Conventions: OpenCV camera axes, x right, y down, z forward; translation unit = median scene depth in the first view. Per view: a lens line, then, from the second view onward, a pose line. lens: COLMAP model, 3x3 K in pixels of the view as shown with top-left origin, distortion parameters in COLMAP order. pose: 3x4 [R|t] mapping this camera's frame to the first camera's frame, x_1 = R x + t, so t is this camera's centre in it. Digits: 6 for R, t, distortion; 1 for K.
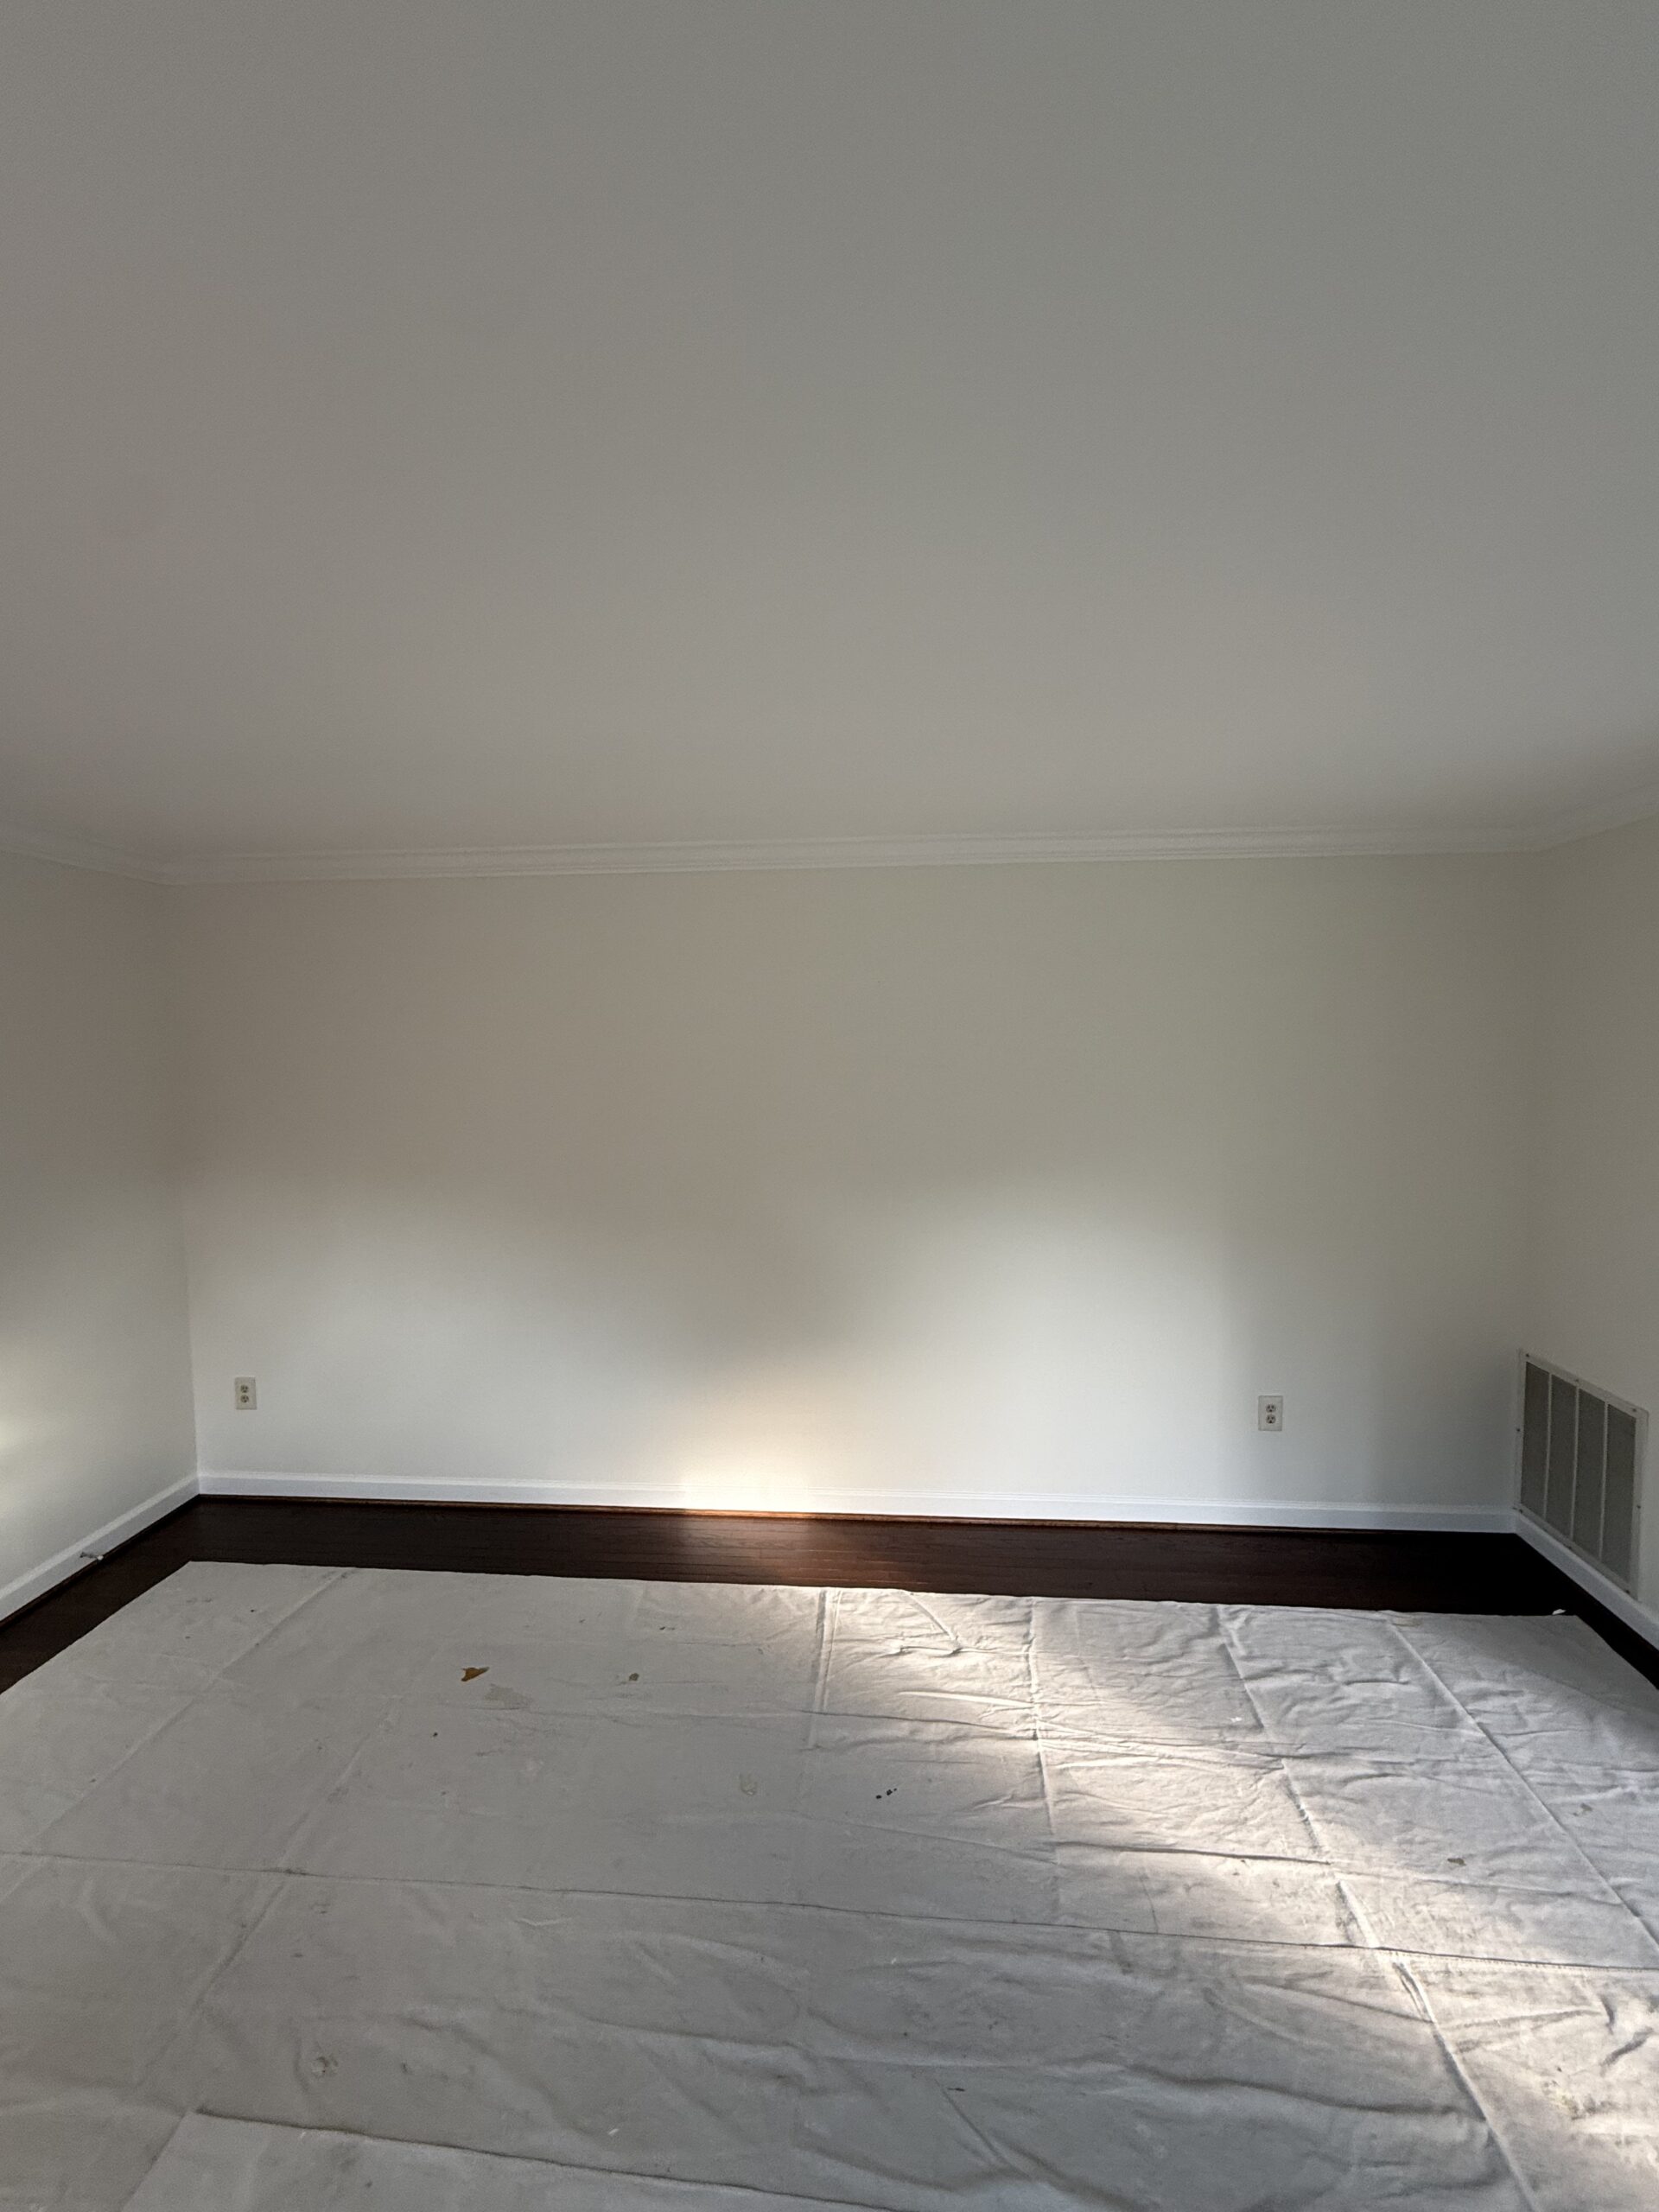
lens RADIAL K [[956.5, 0, 853.8], [0, 956.5, 1098.6], [0, 0, 1]] dist [0.001634, -0.001001]
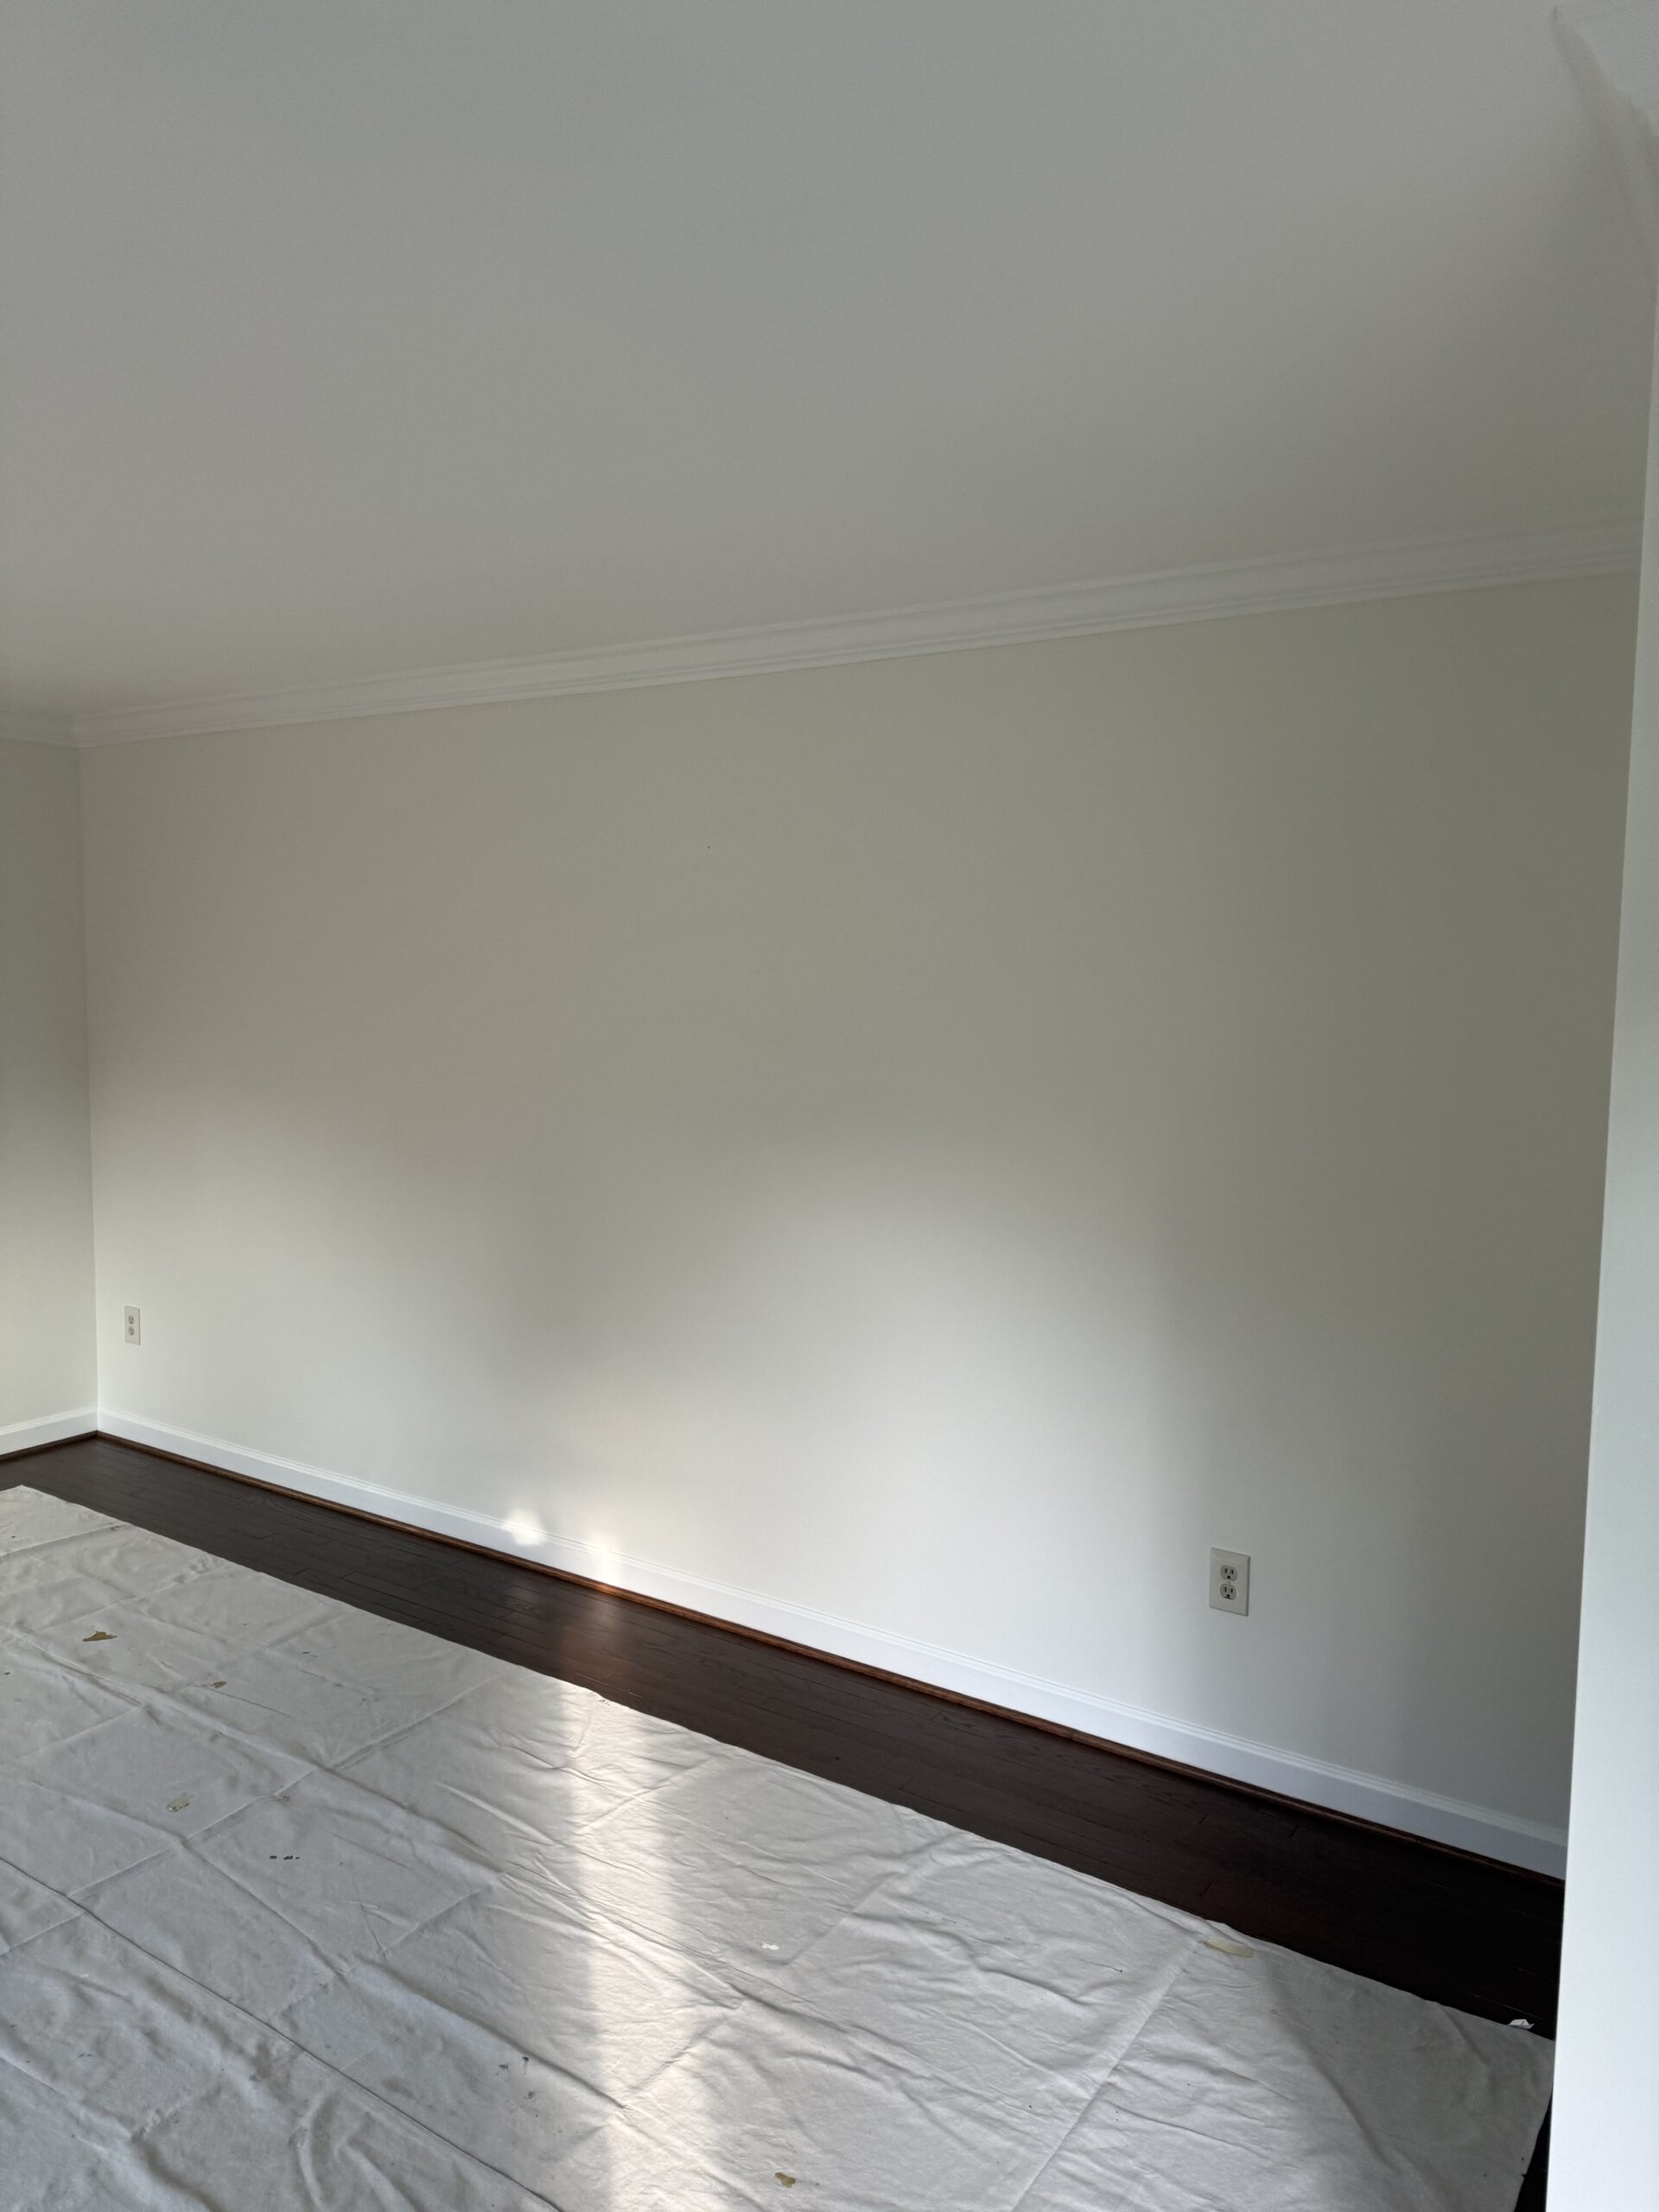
lens RADIAL K [[1567.0, 0, 829.1], [0, 1567.0, 1095.8], [0, 0, 1]] dist [0.031328, -0.035713]
pose [[0.870550, 0.062400, -0.488107, 0.855068], [-0.057910, 0.998026, 0.024304, 0.035789], [0.488660, 0.007109, 0.872446, 0.068007]]
